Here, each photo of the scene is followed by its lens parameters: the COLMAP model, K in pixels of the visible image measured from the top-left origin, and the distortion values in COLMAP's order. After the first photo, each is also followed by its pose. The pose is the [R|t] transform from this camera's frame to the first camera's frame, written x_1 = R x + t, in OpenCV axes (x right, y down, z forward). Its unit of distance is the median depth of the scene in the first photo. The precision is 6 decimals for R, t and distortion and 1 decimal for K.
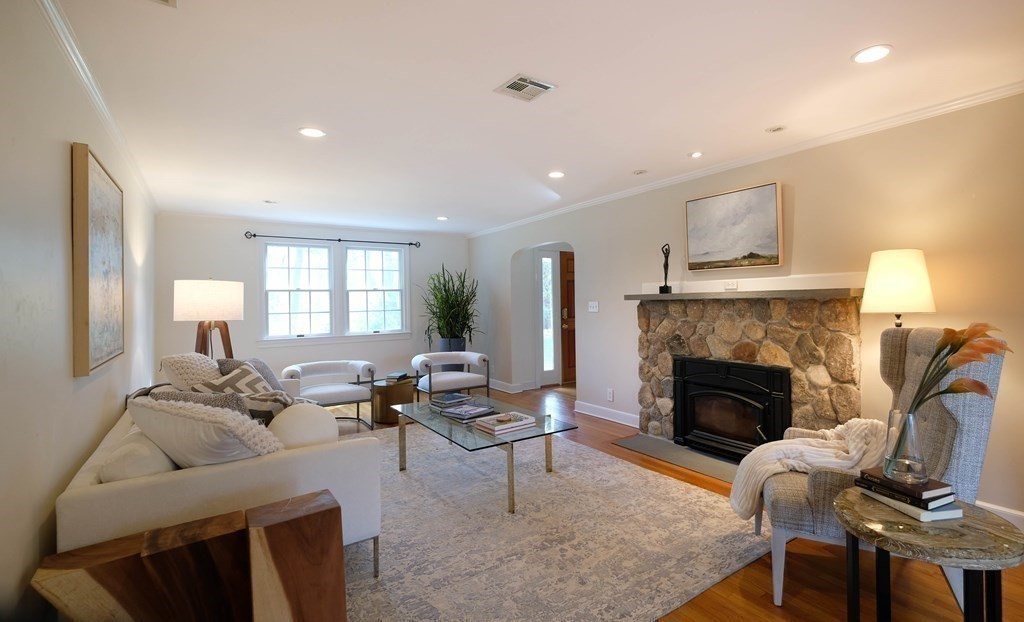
lens RADIAL K [[444.2, 0, 514.4], [0, 444.2, 302.2], [0, 0, 1]] dist [0.000650, 0.000136]
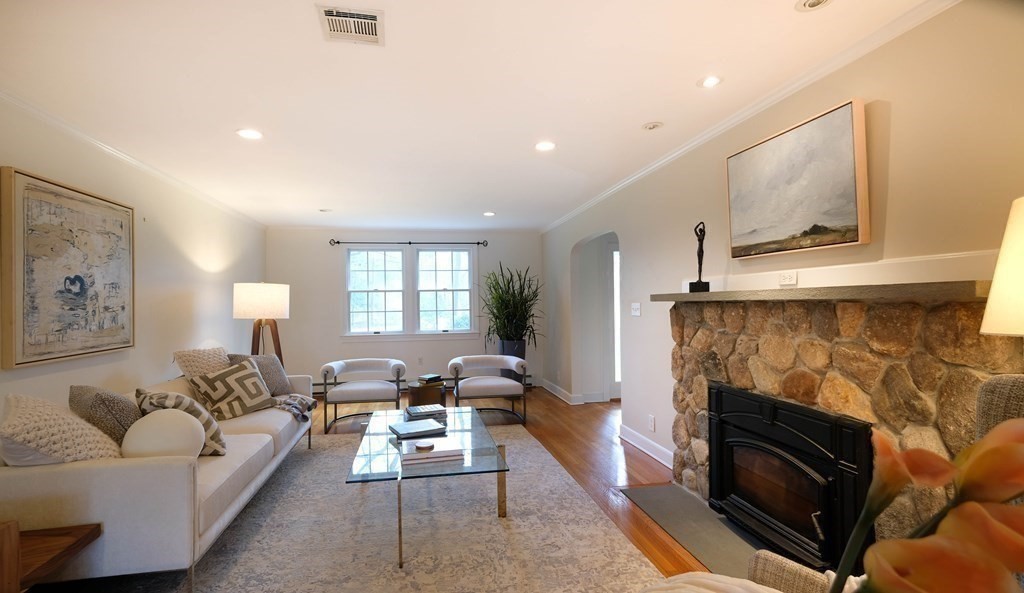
lens RADIAL K [[425.5, 0, 506.4], [0, 425.5, 302.7], [0, 0, 1]] dist [-0.003046, -0.000495]
pose [[0.916046, 0.003772, -0.401055, 0.341807], [-0.001642, 0.999983, 0.005653, -0.006639], [0.401069, -0.004520, 0.916037, 0.266520]]
